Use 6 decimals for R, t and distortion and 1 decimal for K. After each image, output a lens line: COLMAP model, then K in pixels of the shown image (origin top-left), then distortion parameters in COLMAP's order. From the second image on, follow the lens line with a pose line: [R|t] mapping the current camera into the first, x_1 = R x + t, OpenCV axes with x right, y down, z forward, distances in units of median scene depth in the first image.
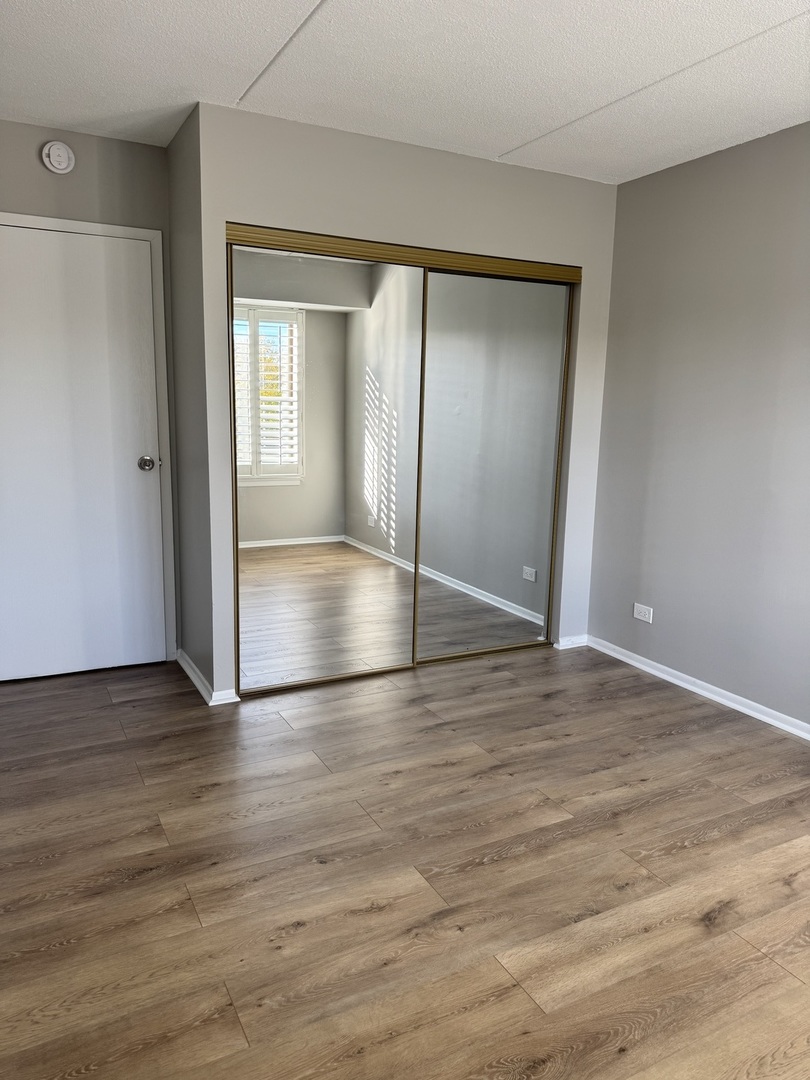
lens RADIAL K [[763.0, 0, 405.0], [0, 763.0, 540.0], [0, 0, 1]] dist [0.002872, -0.001069]
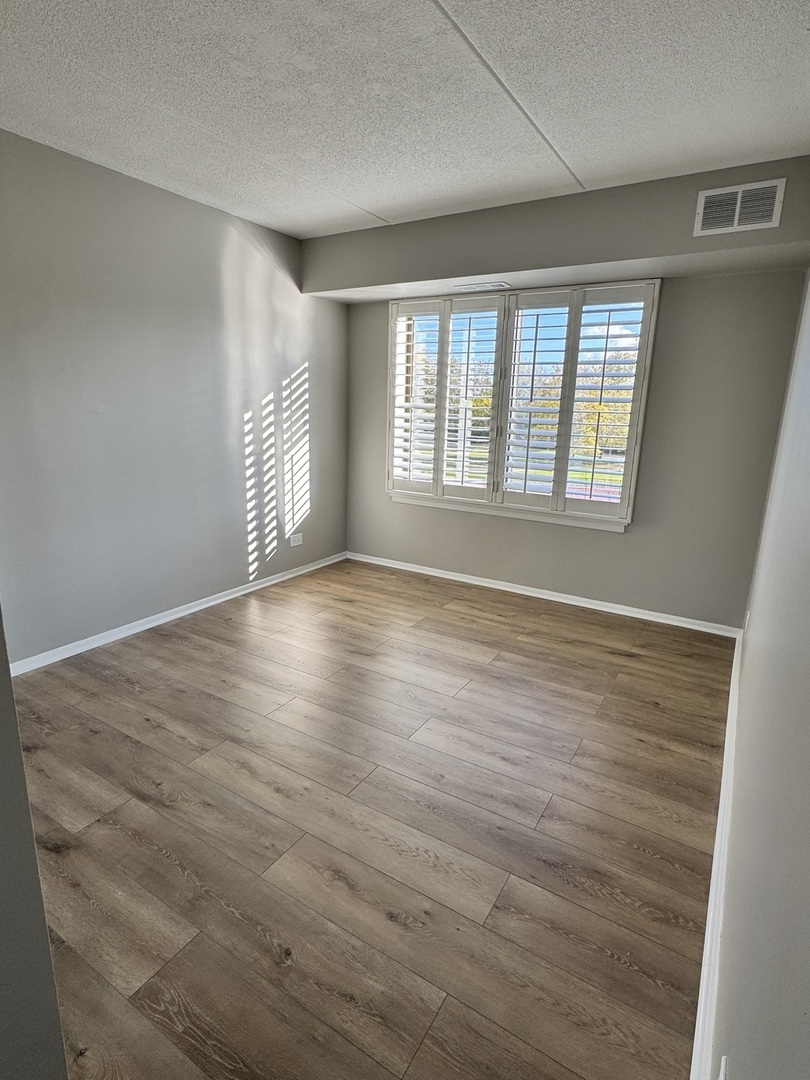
lens RADIAL K [[560.3, 0, 405.0], [0, 560.3, 540.0], [0, 0, 1]] dist [-0.001472, -0.001399]
pose [[-0.504619, -0.244359, 0.828039, -0.875460], [0.116103, 0.931189, 0.345554, -0.321043], [-0.855500, 0.270511, -0.441525, 1.575315]]
